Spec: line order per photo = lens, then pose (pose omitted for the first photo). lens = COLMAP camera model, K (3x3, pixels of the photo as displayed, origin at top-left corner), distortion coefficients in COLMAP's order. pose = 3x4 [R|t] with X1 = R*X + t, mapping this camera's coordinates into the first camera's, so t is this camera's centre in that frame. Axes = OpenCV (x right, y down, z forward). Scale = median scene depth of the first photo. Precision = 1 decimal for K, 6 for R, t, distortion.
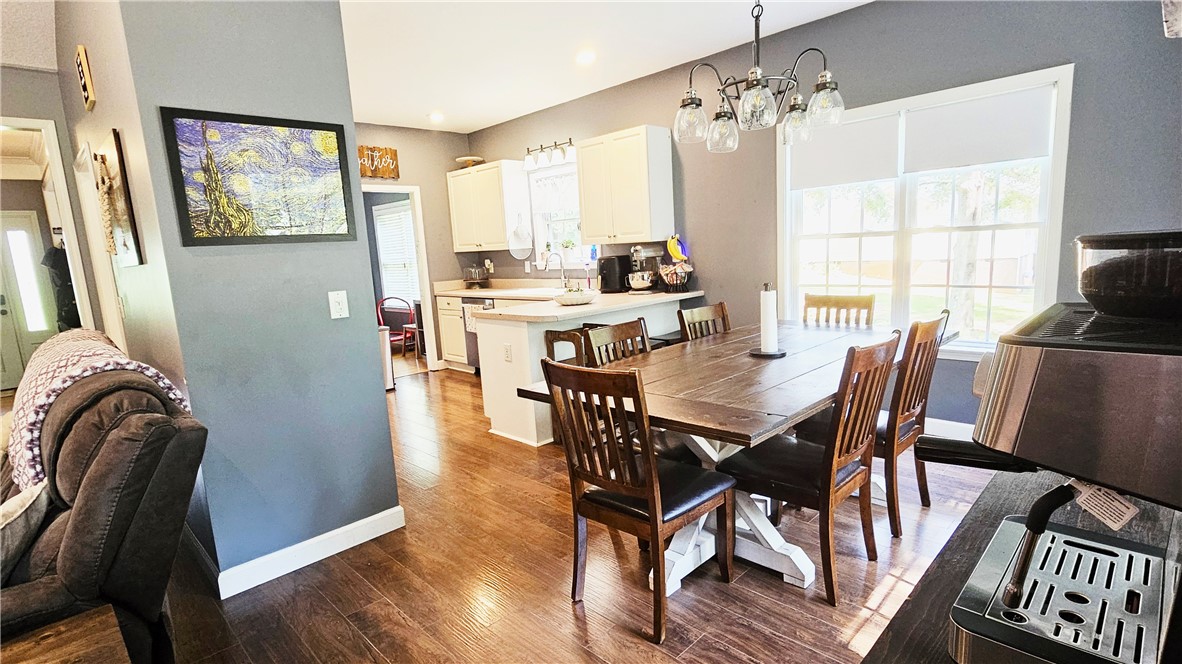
lens RADIAL K [[570.5, 0, 591.0], [0, 570.5, 332.0], [0, 0, 1]] dist [0.001400, 0.000051]
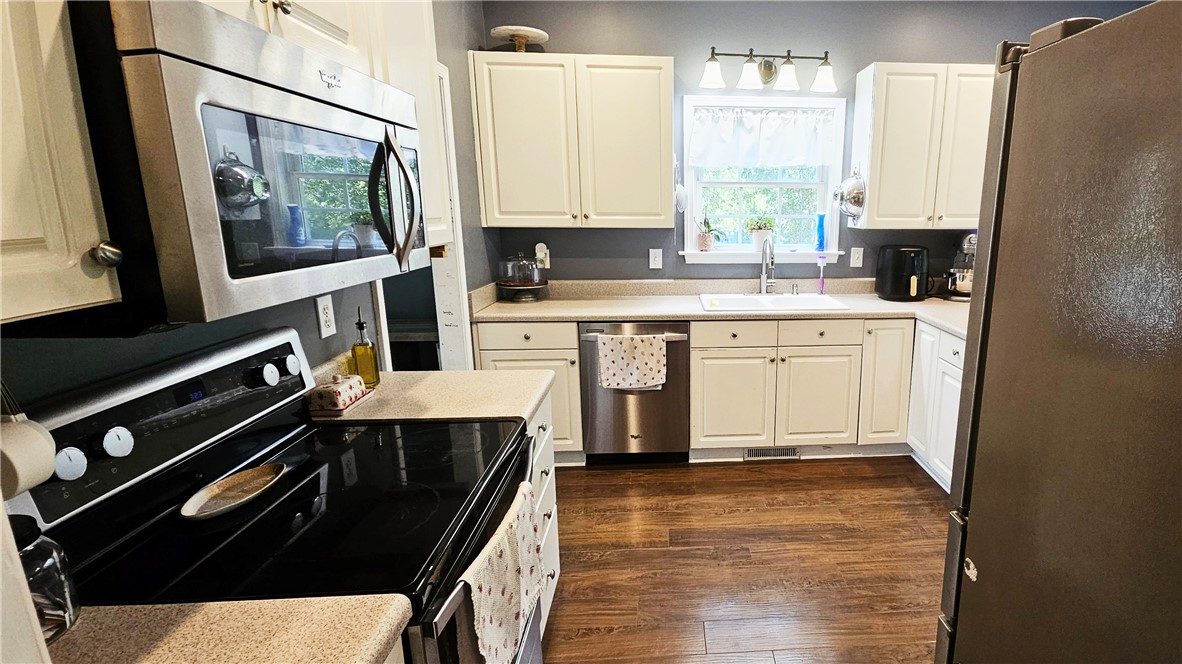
lens RADIAL K [[570.5, 0, 591.0], [0, 570.5, 332.0], [0, 0, 1]] dist [0.001400, 0.000051]
pose [[0.647588, -0.097236, 0.755761, -0.582117], [0.077836, 0.995078, 0.061331, -0.080026], [-0.758005, 0.019108, 0.651969, 0.667197]]
